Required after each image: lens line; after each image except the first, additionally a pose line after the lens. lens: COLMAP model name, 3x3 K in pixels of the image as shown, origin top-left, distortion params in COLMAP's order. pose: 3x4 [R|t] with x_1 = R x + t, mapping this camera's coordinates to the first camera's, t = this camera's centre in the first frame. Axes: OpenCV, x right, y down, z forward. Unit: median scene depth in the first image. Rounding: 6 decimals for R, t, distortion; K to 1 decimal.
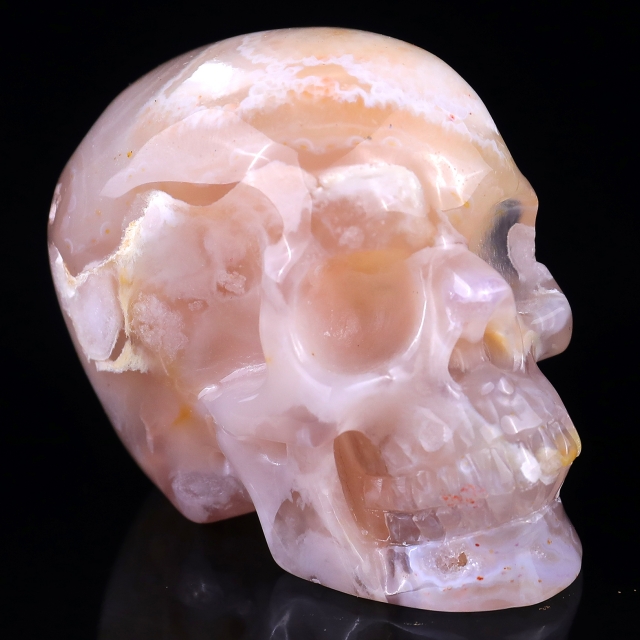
lens RADIAL K [[2228.8, 0, 320.2], [0, 2228.8, 321.3], [0, 0, 1]] dist [-0.509697, 0.000000]
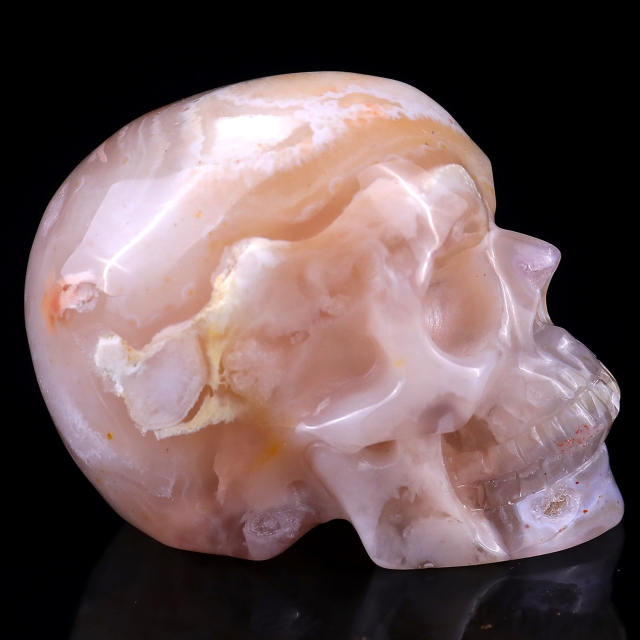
lens RADIAL K [[2228.8, 0, 319.9], [0, 2228.8, 319.1], [0, 0, 1]] dist [-0.509697, 0.000000]
pose [[0.879311, -0.237324, 0.412904, -0.483992], [0.263994, 0.964492, -0.007838, -0.004401], [-0.396383, 0.115896, 0.910741, 0.023538]]
